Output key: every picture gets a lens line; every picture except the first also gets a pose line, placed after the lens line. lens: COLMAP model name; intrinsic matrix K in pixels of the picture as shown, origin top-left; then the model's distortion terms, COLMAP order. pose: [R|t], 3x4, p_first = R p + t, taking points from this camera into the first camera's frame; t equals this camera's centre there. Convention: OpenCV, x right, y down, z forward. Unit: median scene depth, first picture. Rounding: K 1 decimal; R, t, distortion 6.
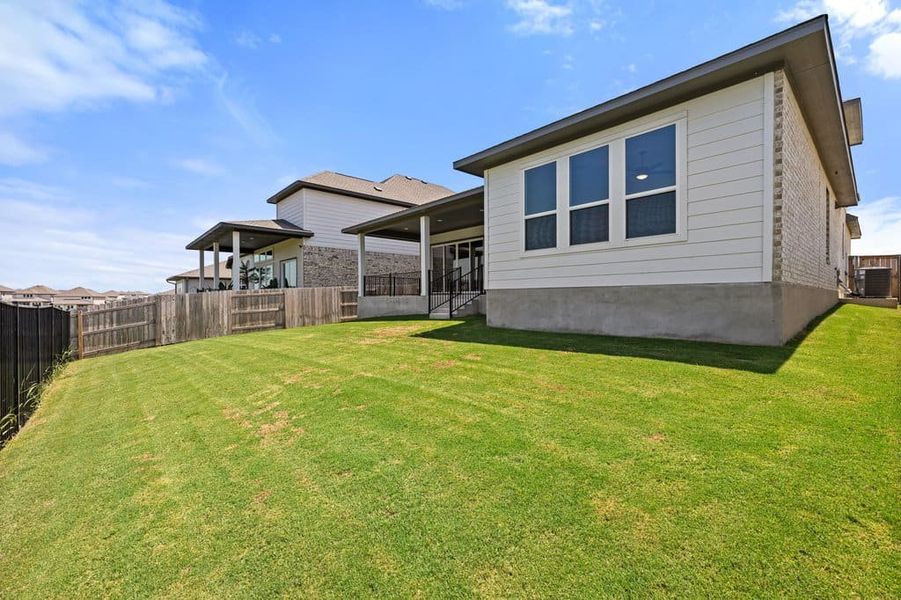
lens RADIAL K [[379.9, 0, 454.4], [0, 379.9, 303.1], [0, 0, 1]] dist [0.000676, 0.000061]
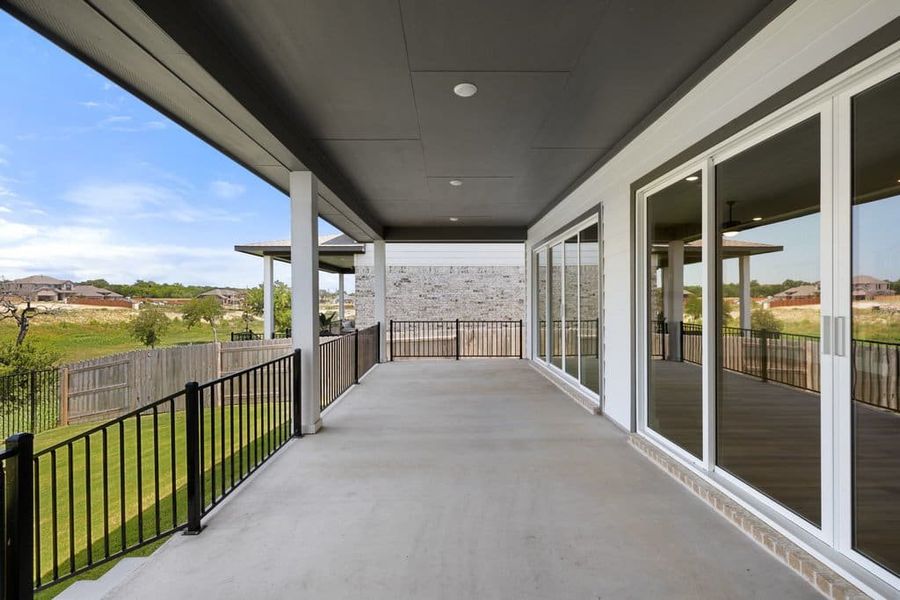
lens RADIAL K [[379.4, 0, 453.9], [0, 379.4, 303.1], [0, 0, 1]] dist [0.000676, 0.000061]
pose [[0.753321, 0.009687, -0.657582, 0.362610], [-0.010169, 0.999944, 0.003081, -0.215529], [0.657575, 0.004366, 0.753377, 1.456139]]
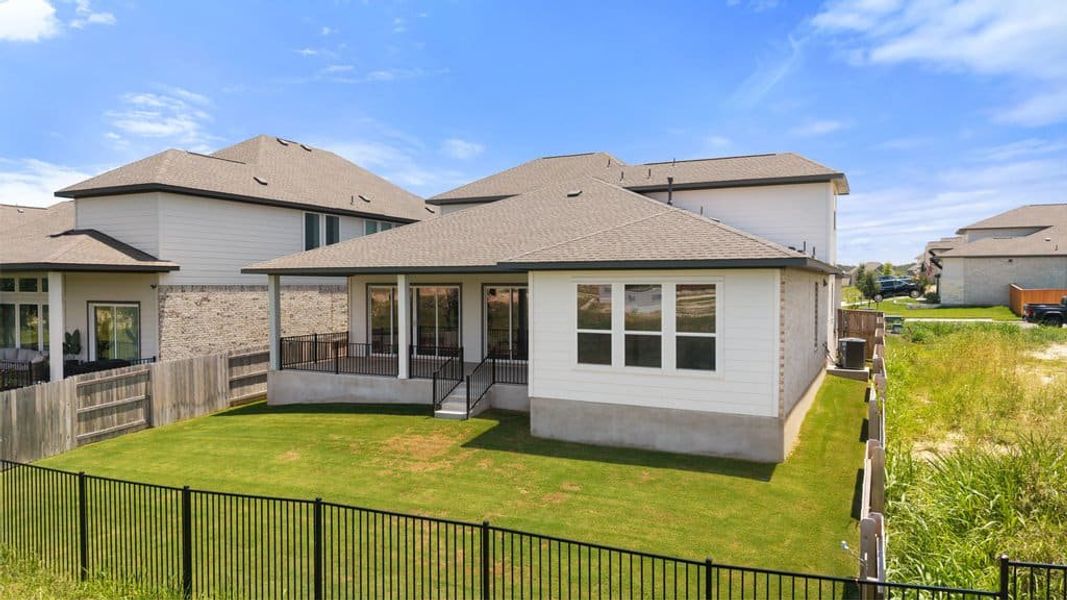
lens RADIAL K [[711.2, 0, 533.5], [0, 711.2, 300.0], [0, 0, 1]] dist [0.031671, -0.049566]
pose [[0.928133, -0.007318, 0.372176, -0.642153], [0.002870, 0.999918, 0.012504, -0.340547], [-0.372236, -0.010537, 0.928078, -0.725566]]
